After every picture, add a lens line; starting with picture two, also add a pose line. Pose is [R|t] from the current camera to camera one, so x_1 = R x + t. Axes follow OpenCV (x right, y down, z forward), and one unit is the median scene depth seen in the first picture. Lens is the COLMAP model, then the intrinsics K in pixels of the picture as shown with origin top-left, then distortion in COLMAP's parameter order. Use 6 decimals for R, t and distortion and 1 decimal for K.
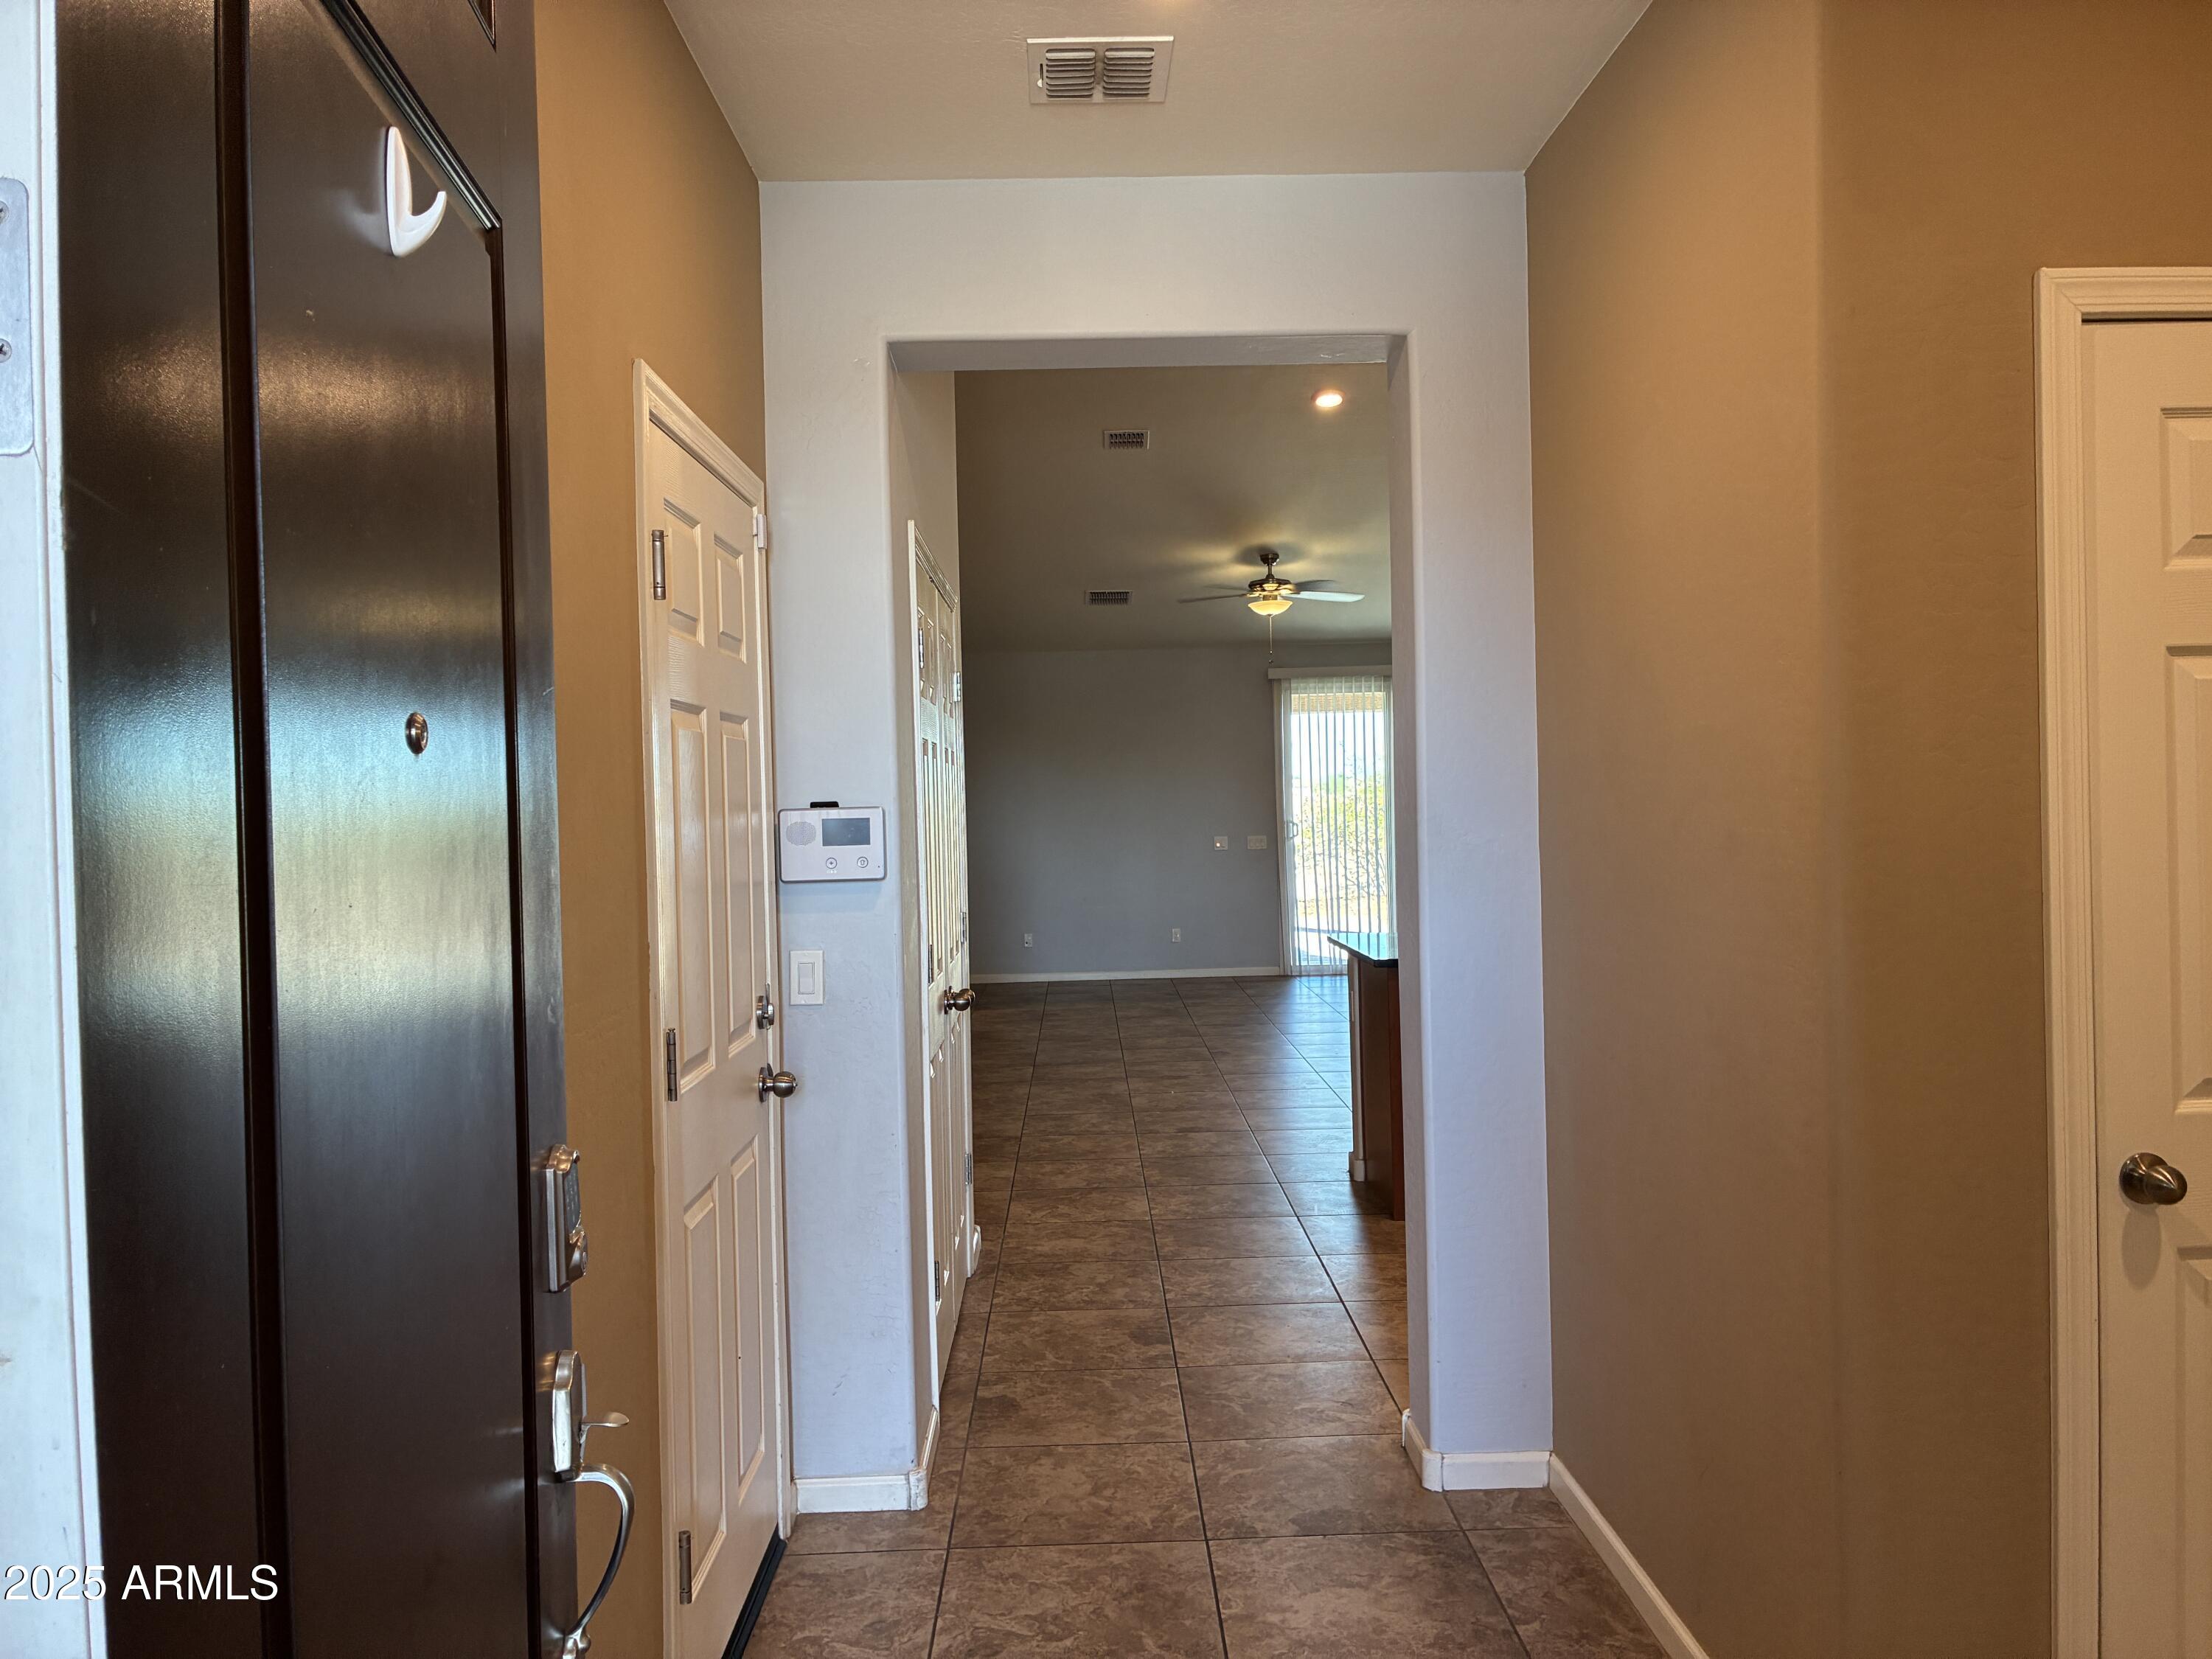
lens RADIAL K [[1672.2, 0, 1106.0], [0, 1672.2, 829.5], [0, 0, 1]] dist [0.070041, -0.088352]
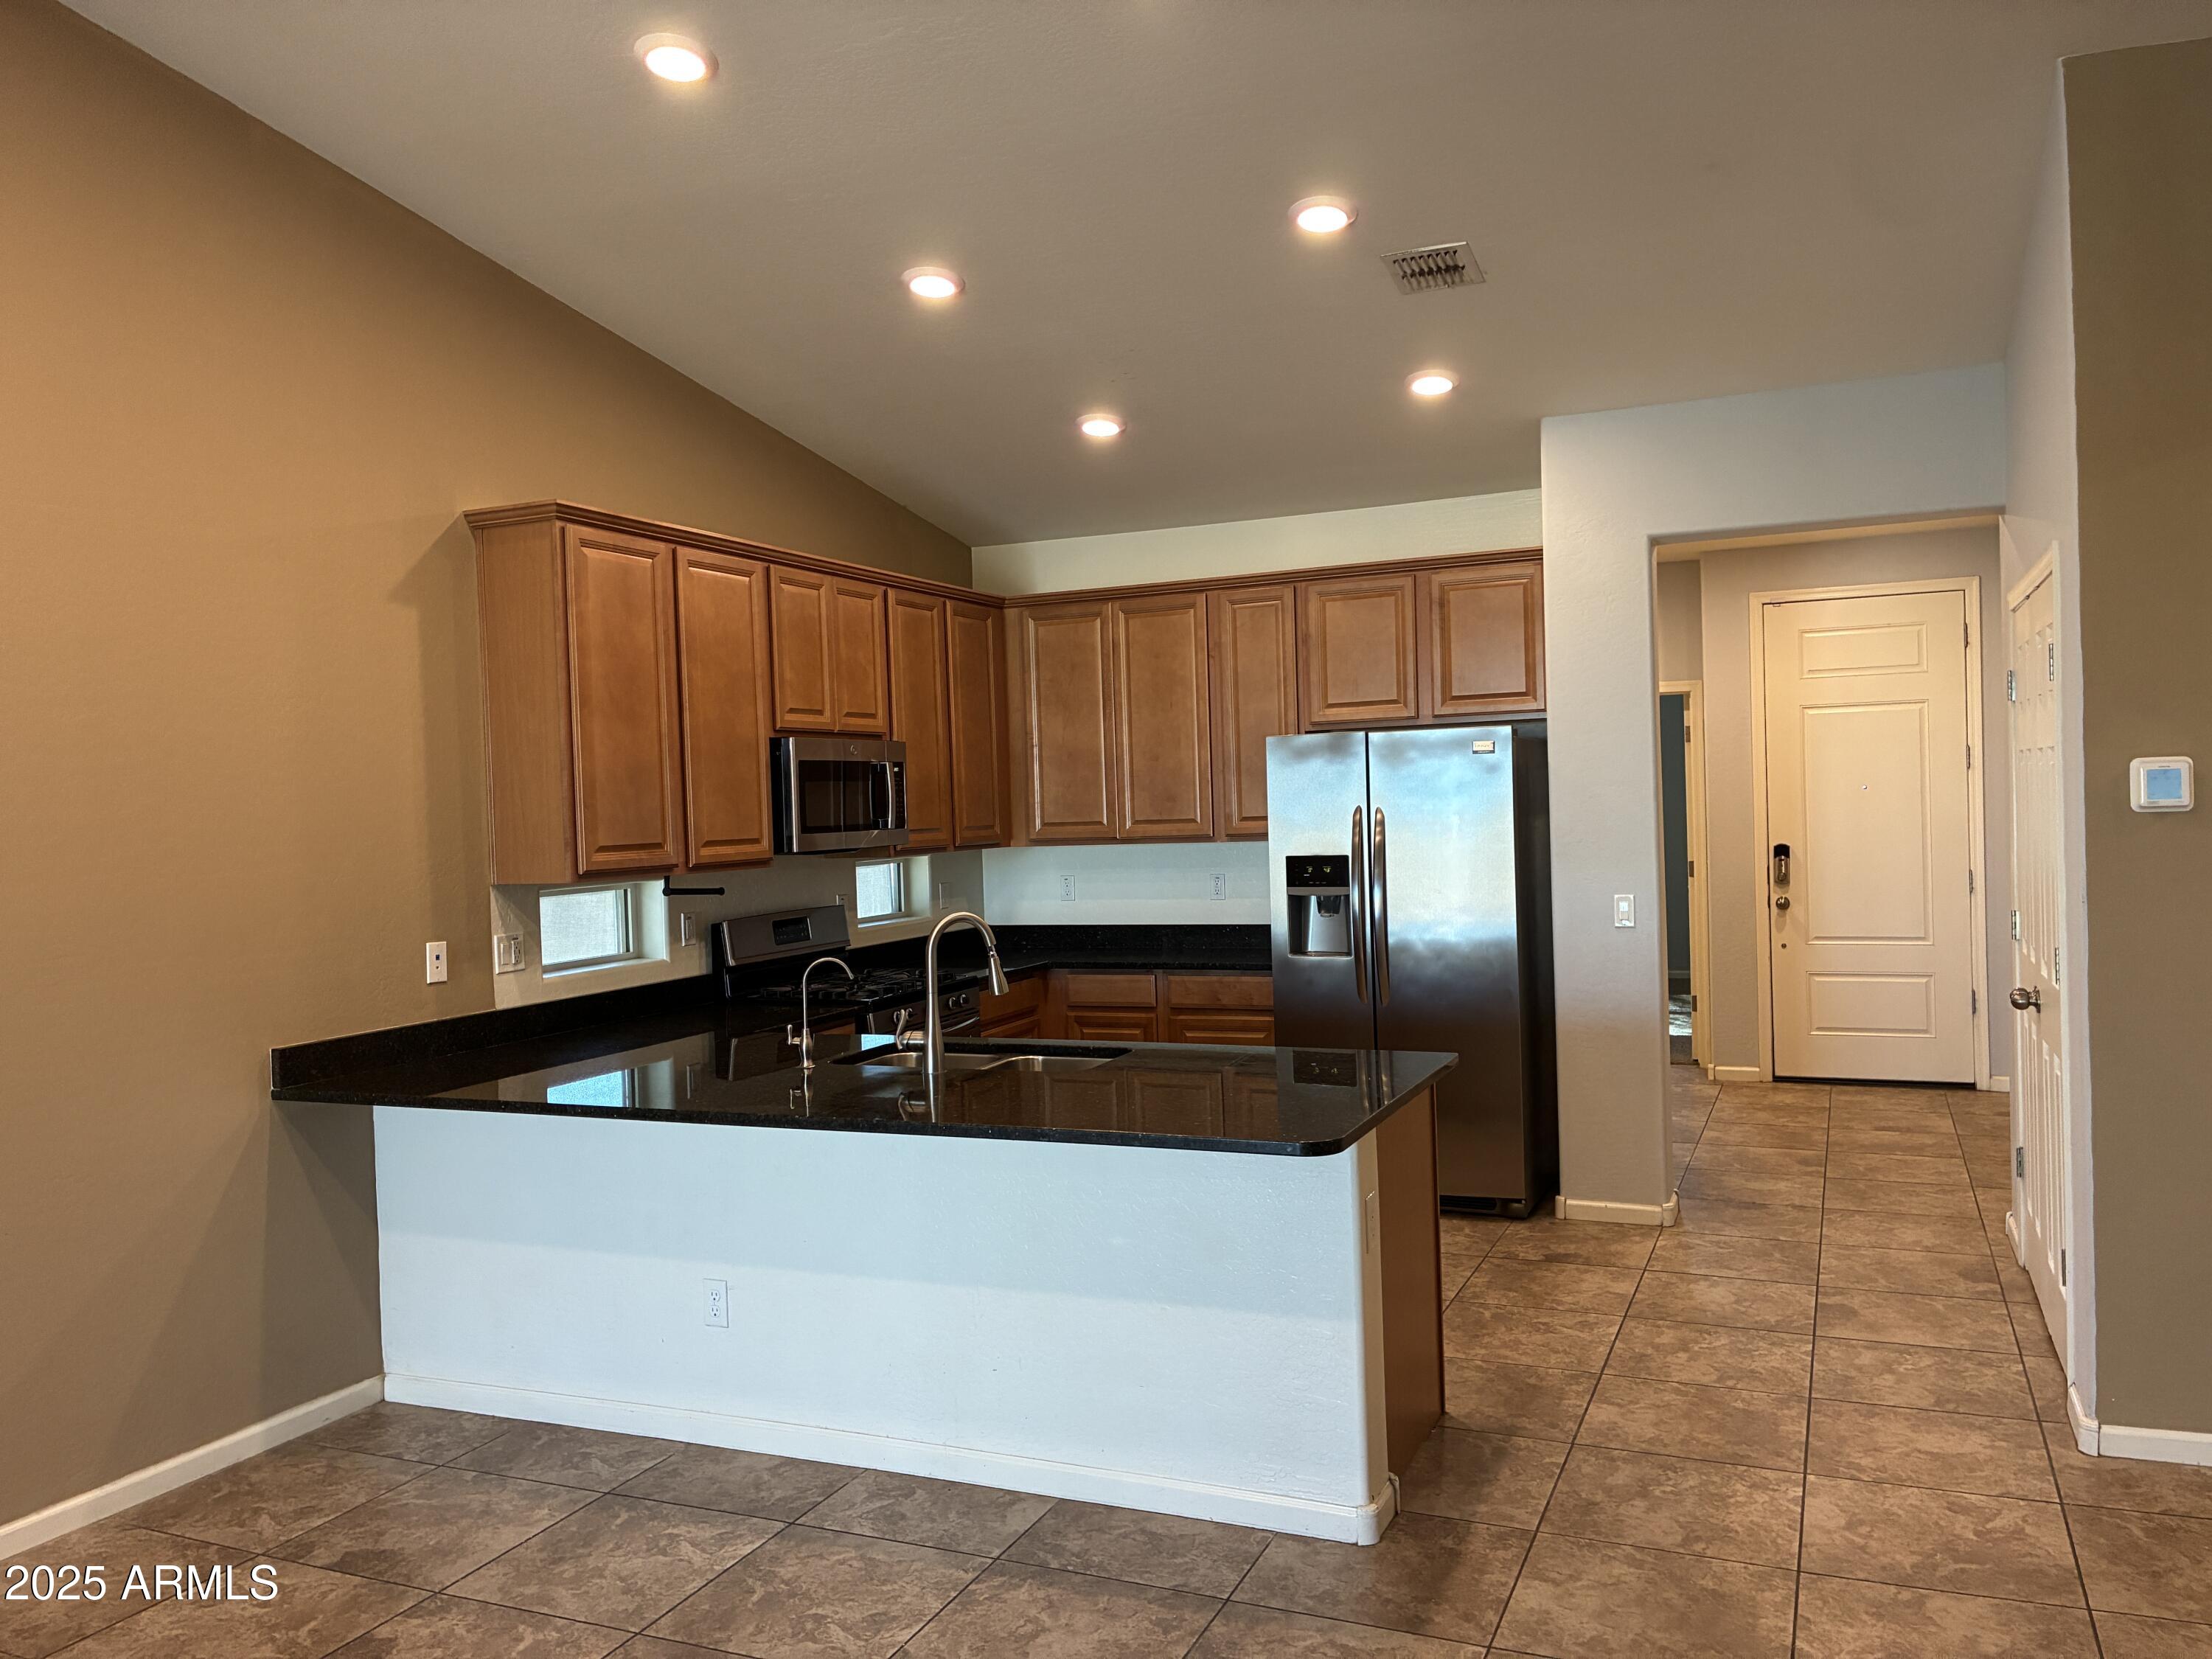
lens RADIAL K [[1672.2, 0, 1106.0], [0, 1672.2, 829.5], [0, 0, 1]] dist [0.070041, -0.088352]
pose [[-0.906410, 0.044987, 0.419997, -0.017203], [0.058556, 0.998094, 0.019463, -0.050938], [-0.418321, 0.042235, -0.907317, 2.056522]]
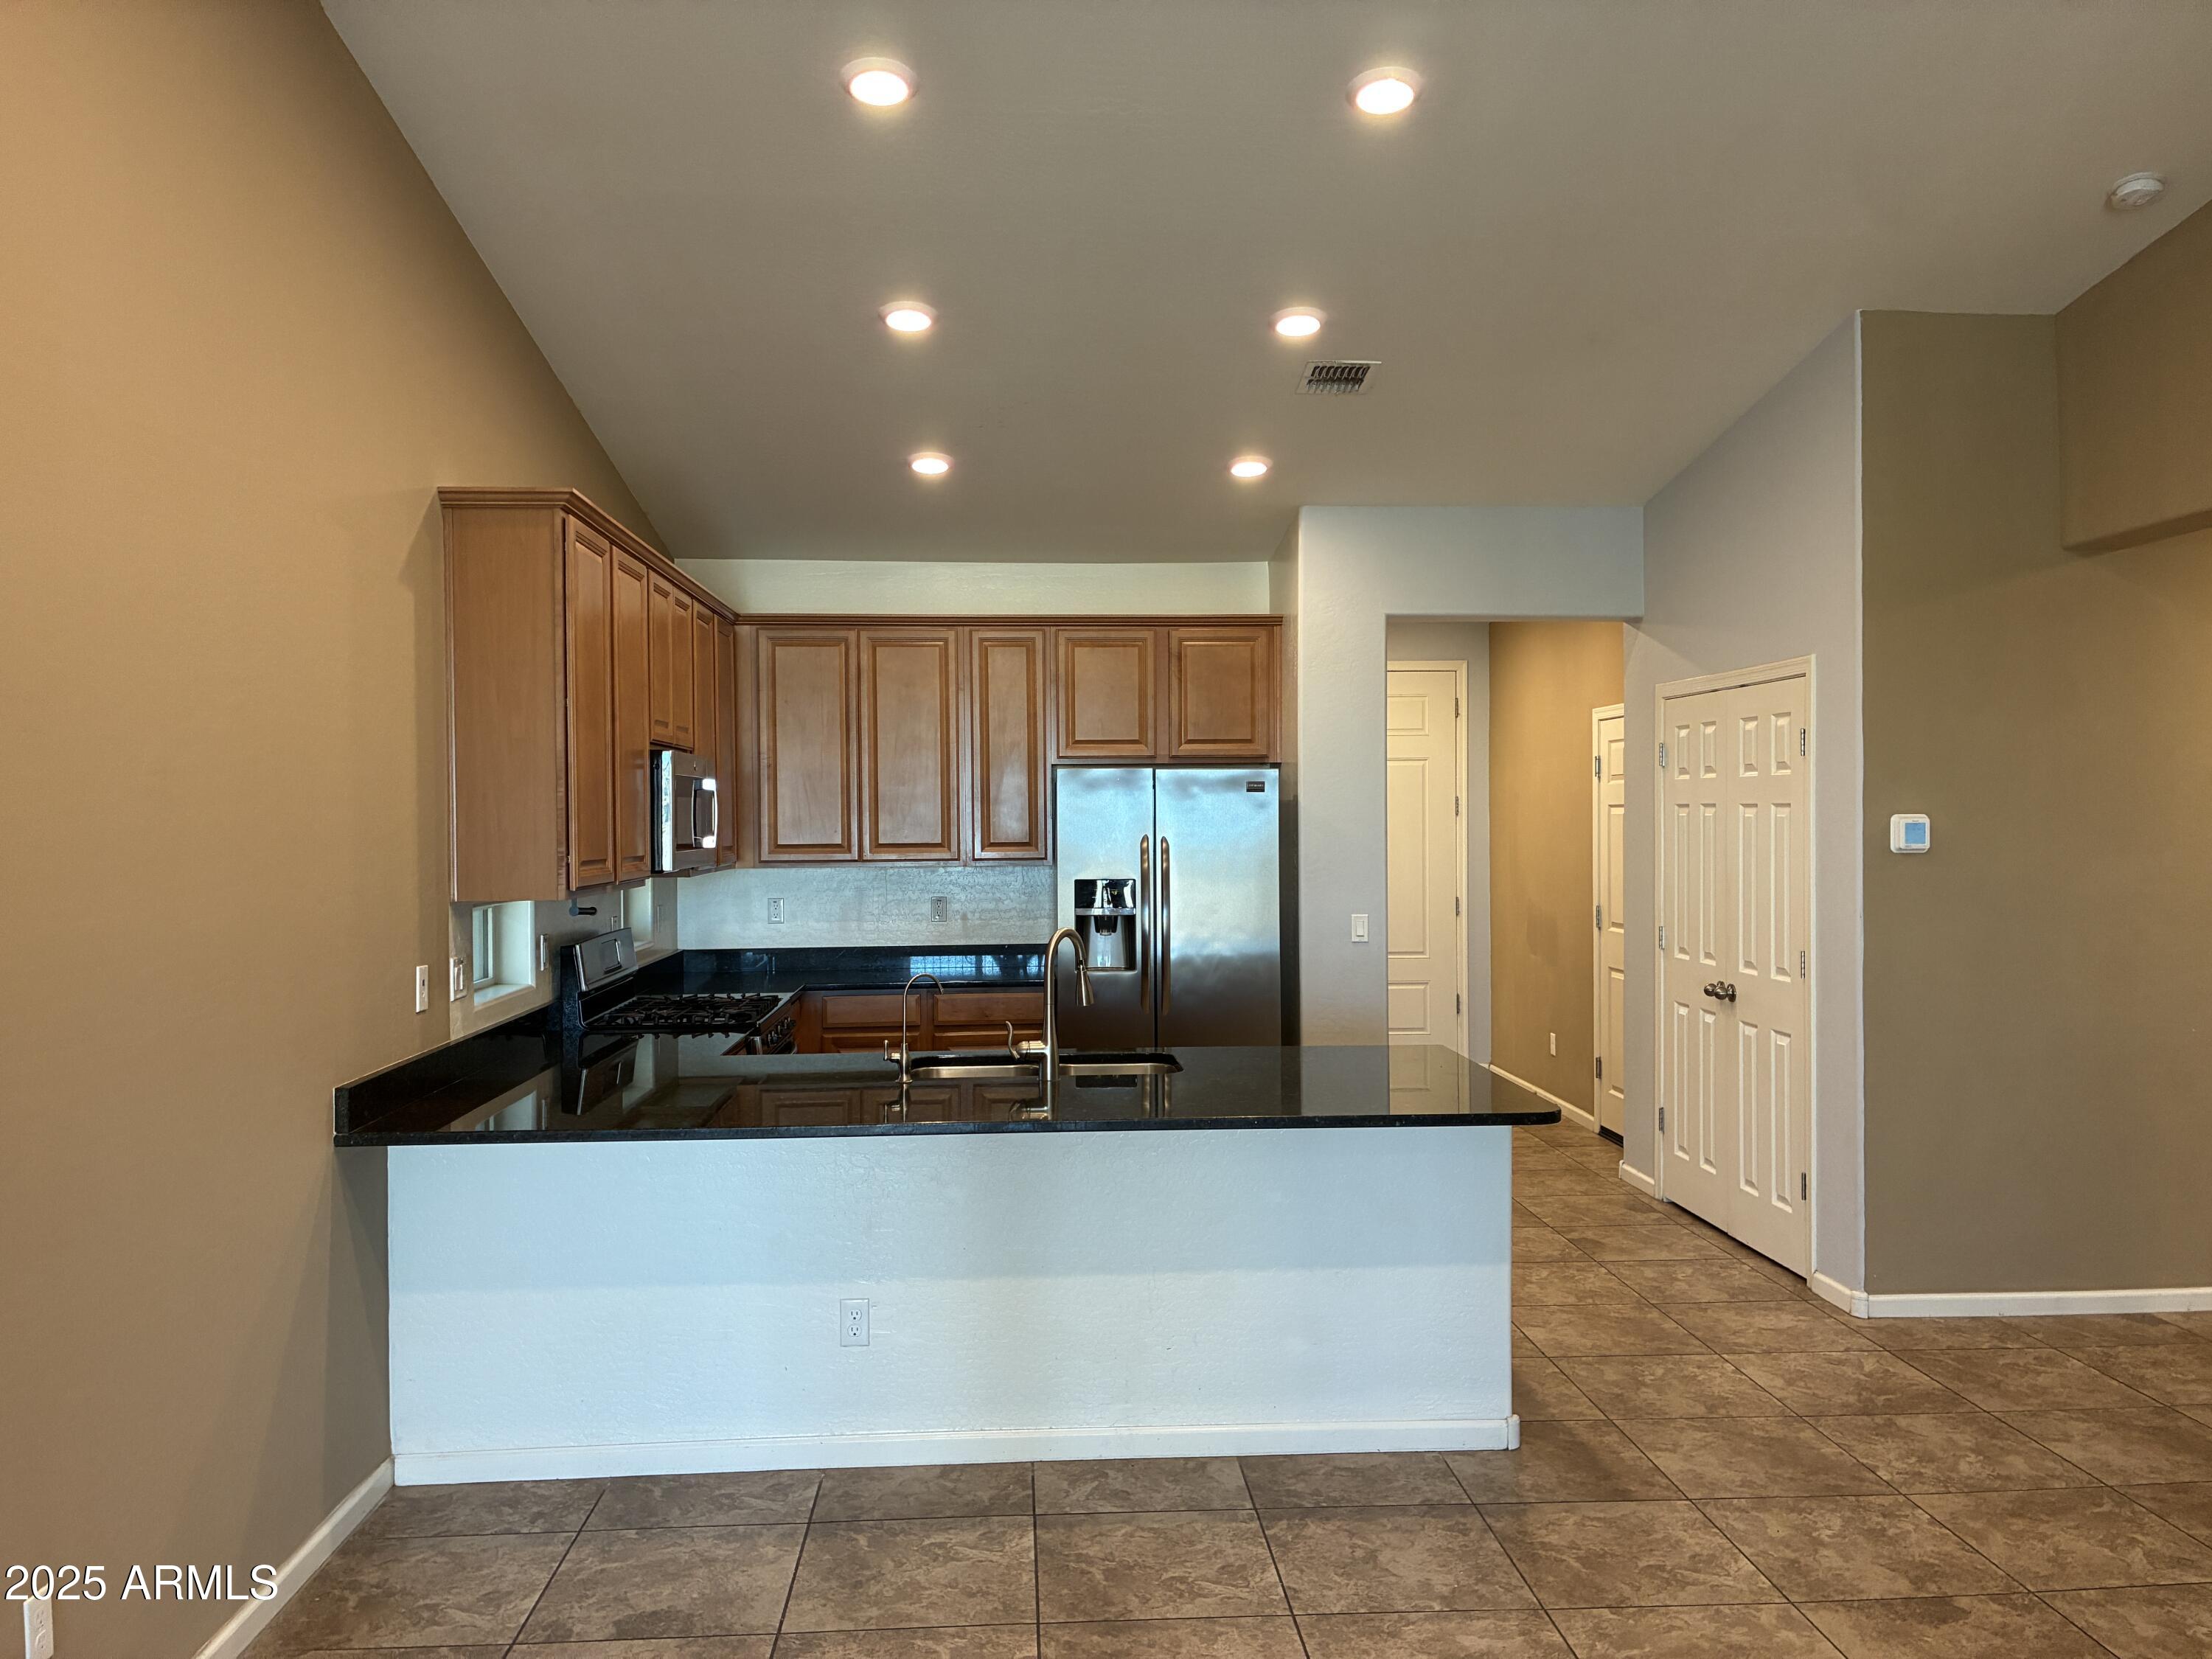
lens RADIAL K [[1672.2, 0, 1106.0], [0, 1672.2, 829.5], [0, 0, 1]] dist [0.070041, -0.088352]
pose [[-0.998759, 0.029258, -0.040300, 0.437288], [0.028354, 0.999337, 0.022824, -0.070626], [0.040941, 0.021653, -0.998927, 2.223935]]
